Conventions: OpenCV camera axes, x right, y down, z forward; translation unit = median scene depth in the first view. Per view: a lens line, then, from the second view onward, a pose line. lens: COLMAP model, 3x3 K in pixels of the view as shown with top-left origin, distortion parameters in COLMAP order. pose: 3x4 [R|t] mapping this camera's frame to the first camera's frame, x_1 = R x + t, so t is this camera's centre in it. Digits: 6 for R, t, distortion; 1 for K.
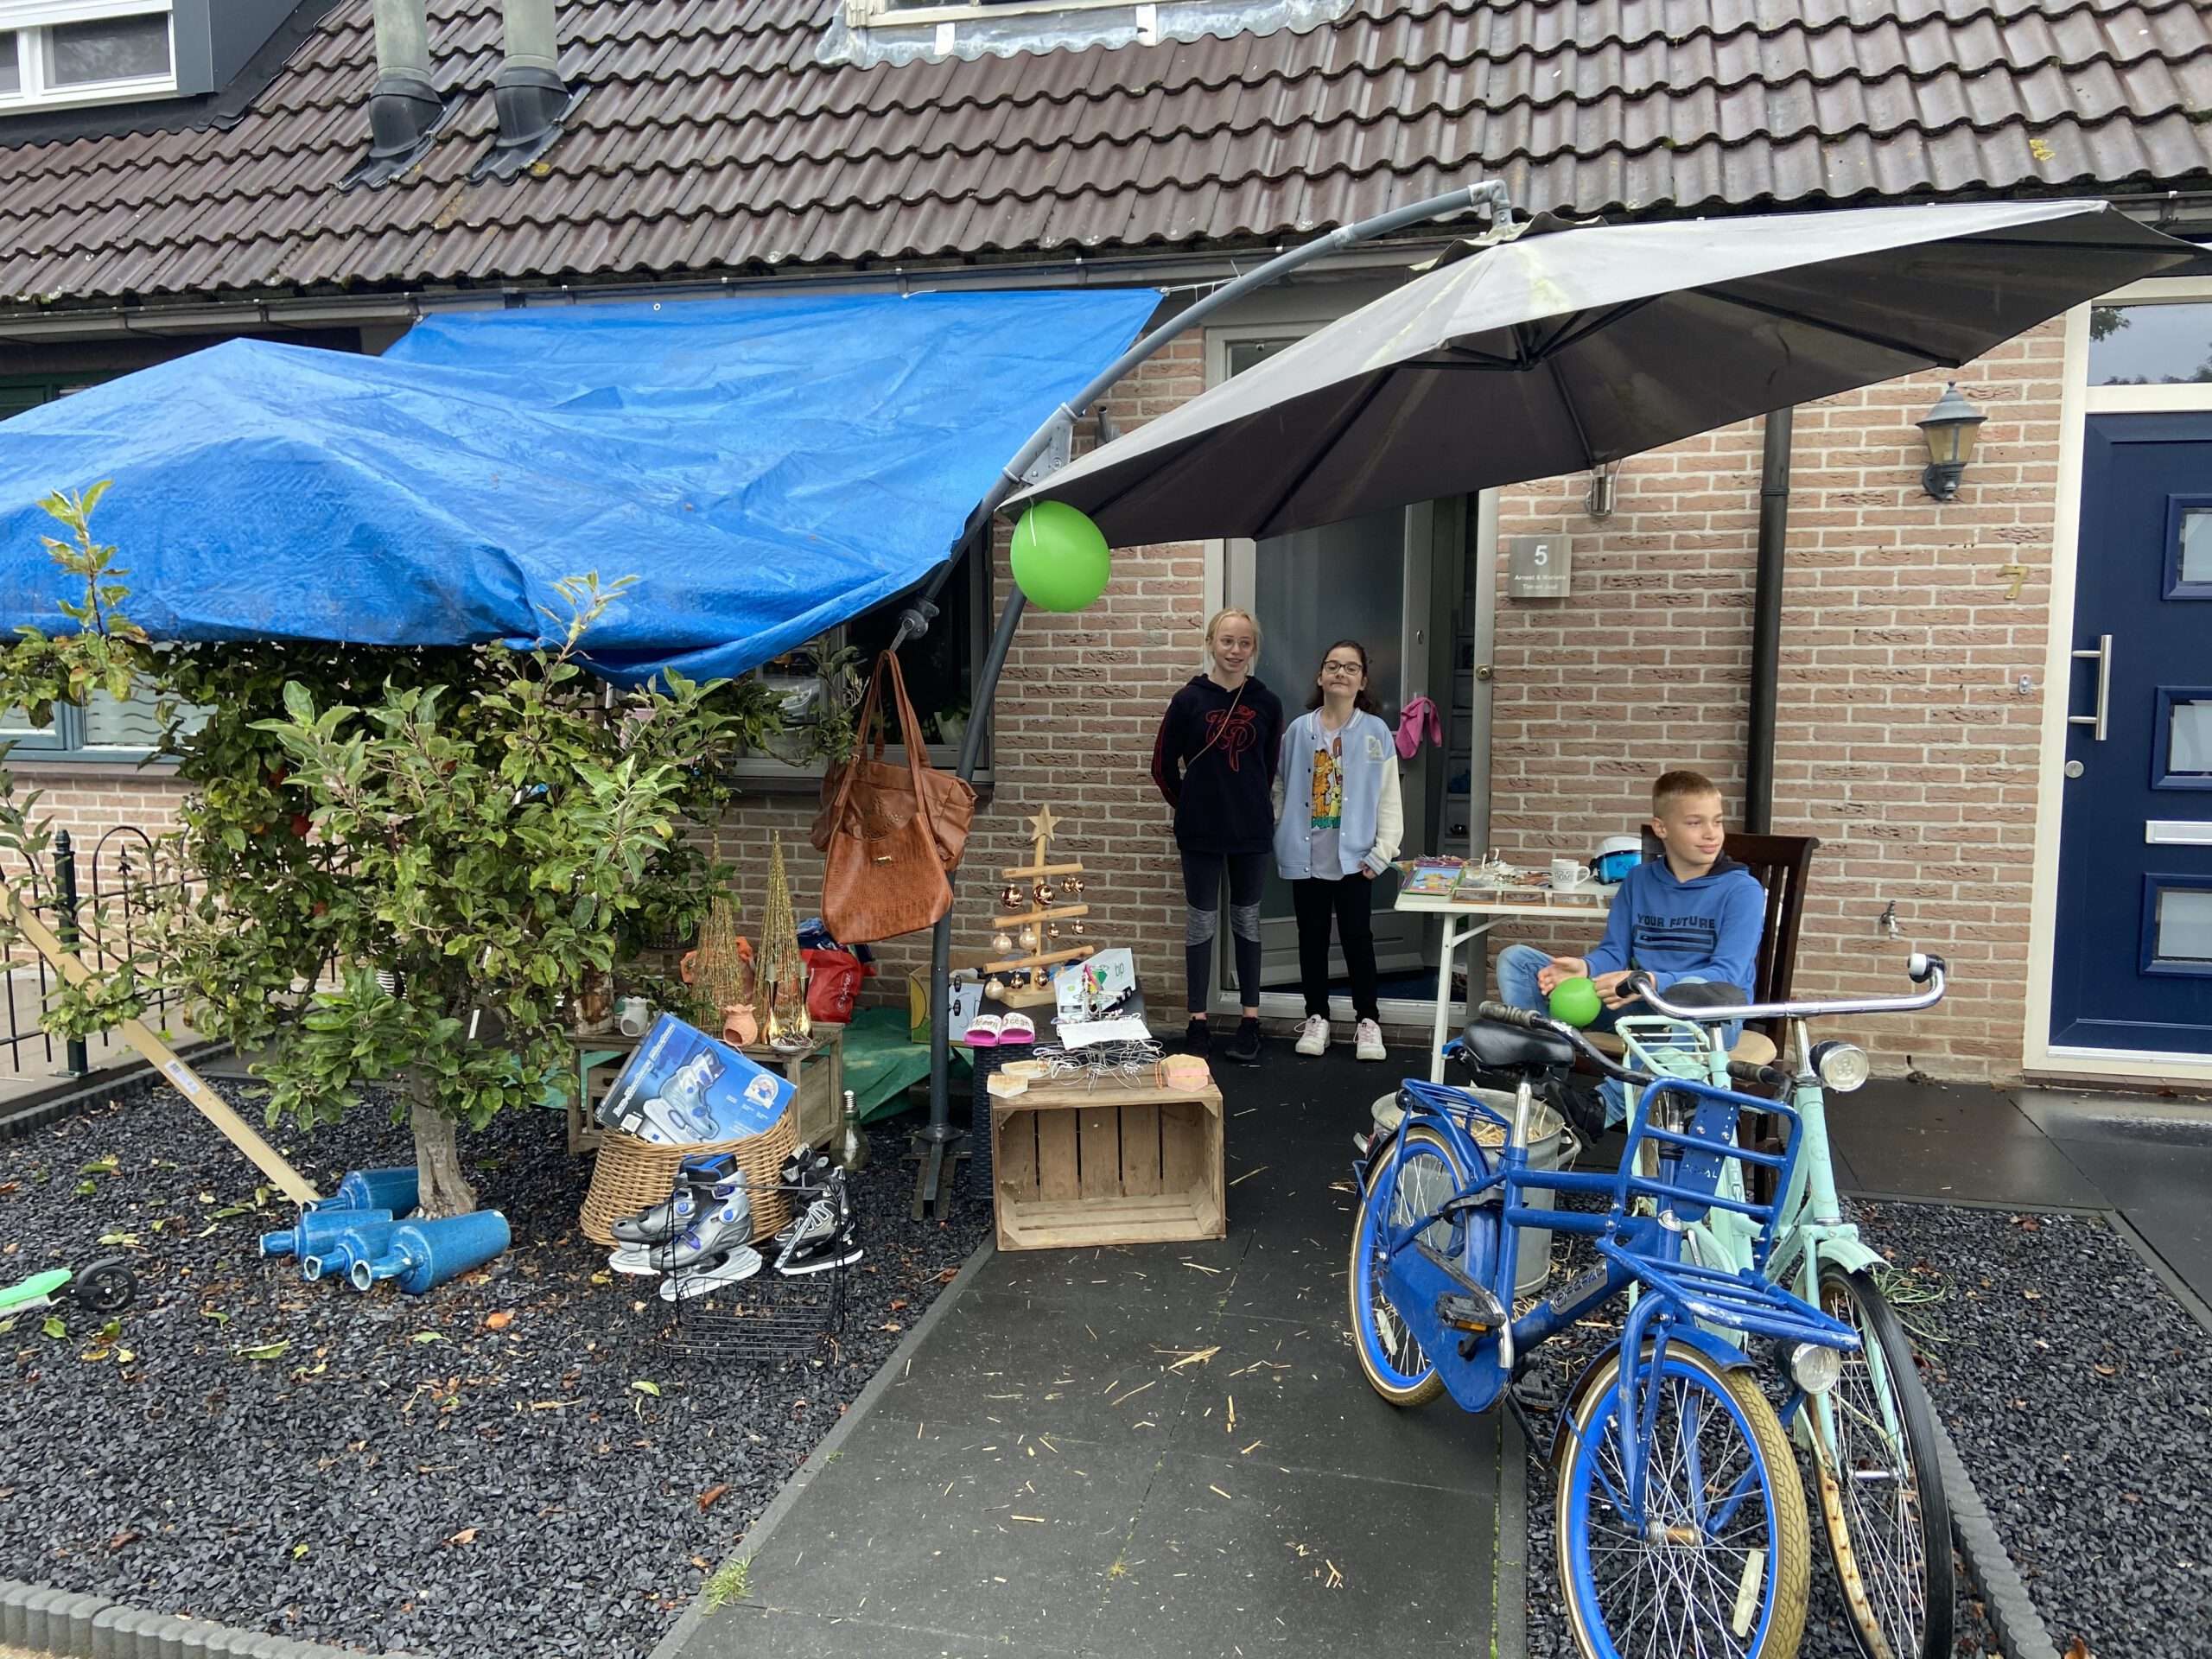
lens RADIAL K [[1657.9, 0, 1106.0], [0, 1657.9, 829.5], [0, 0, 1]] dist [0.119053, -0.152592]
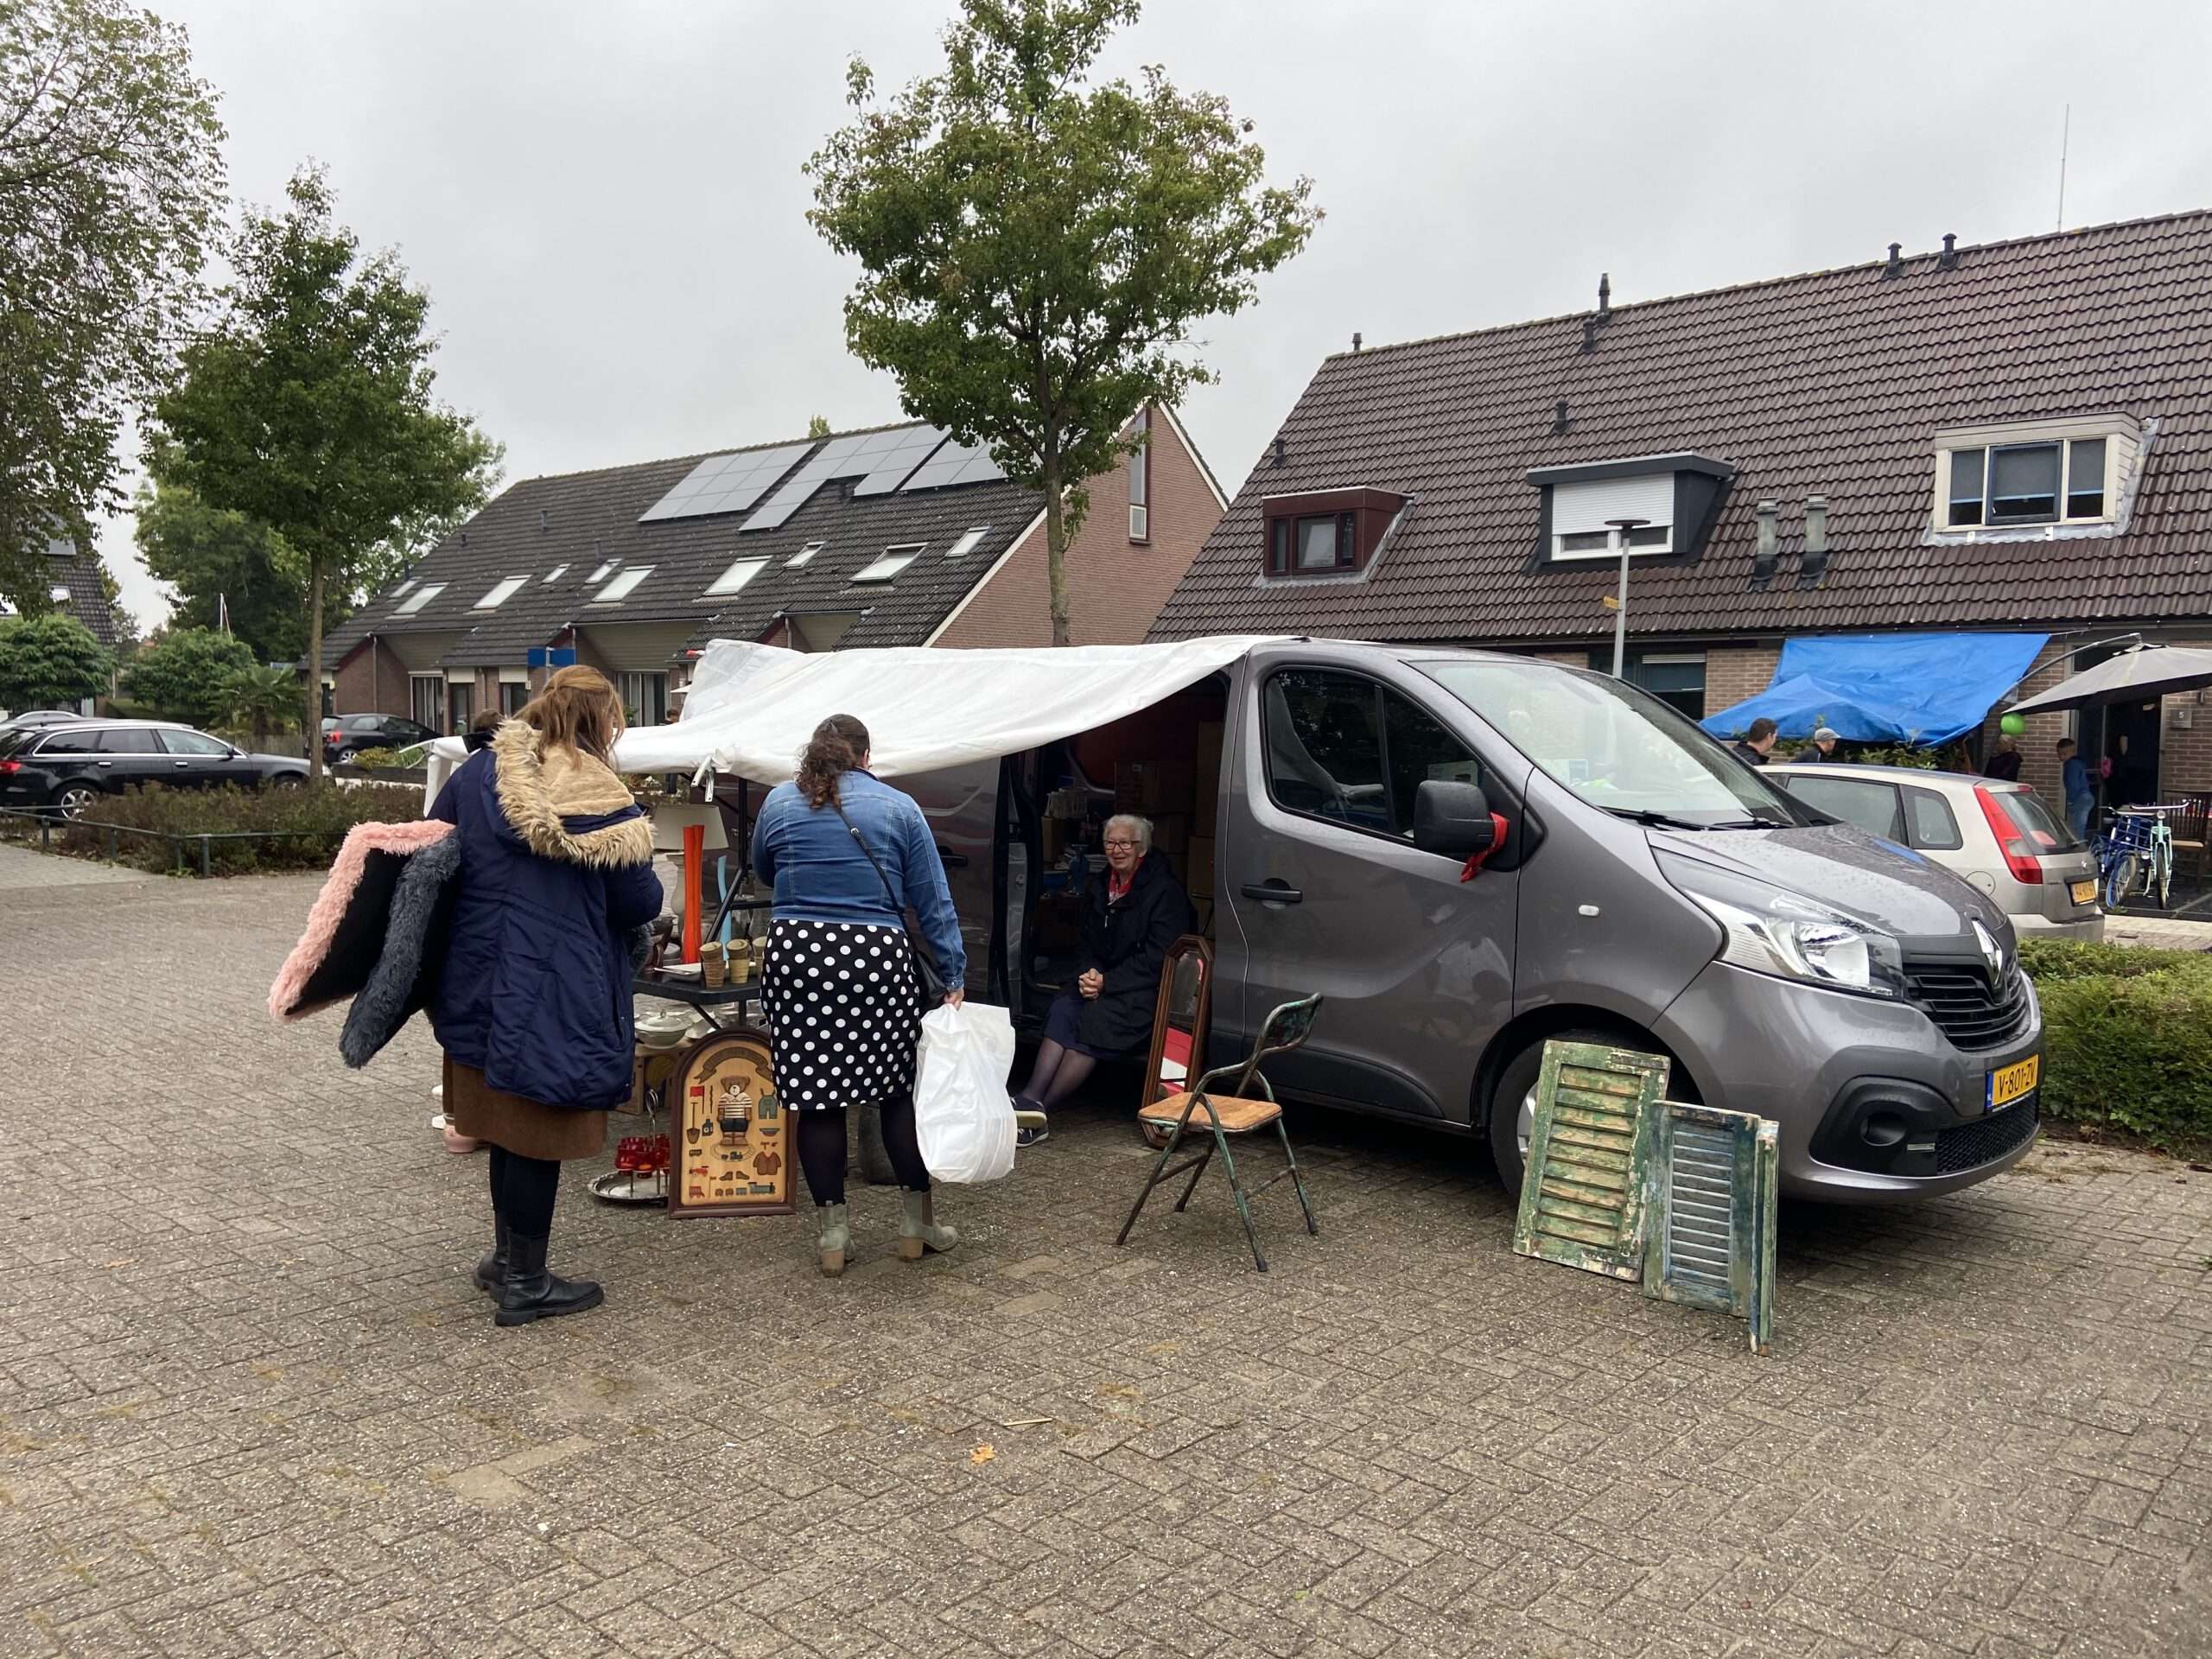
lens RADIAL K [[1657.9, 0, 1106.0], [0, 1657.9, 829.5], [0, 0, 1]] dist [0.119053, -0.152592]
pose [[0.884206, 0.039380, -0.465434, -0.034224], [-0.058813, 0.997896, -0.027298, 0.223110], [0.463379, 0.051511, 0.884662, -2.370860]]
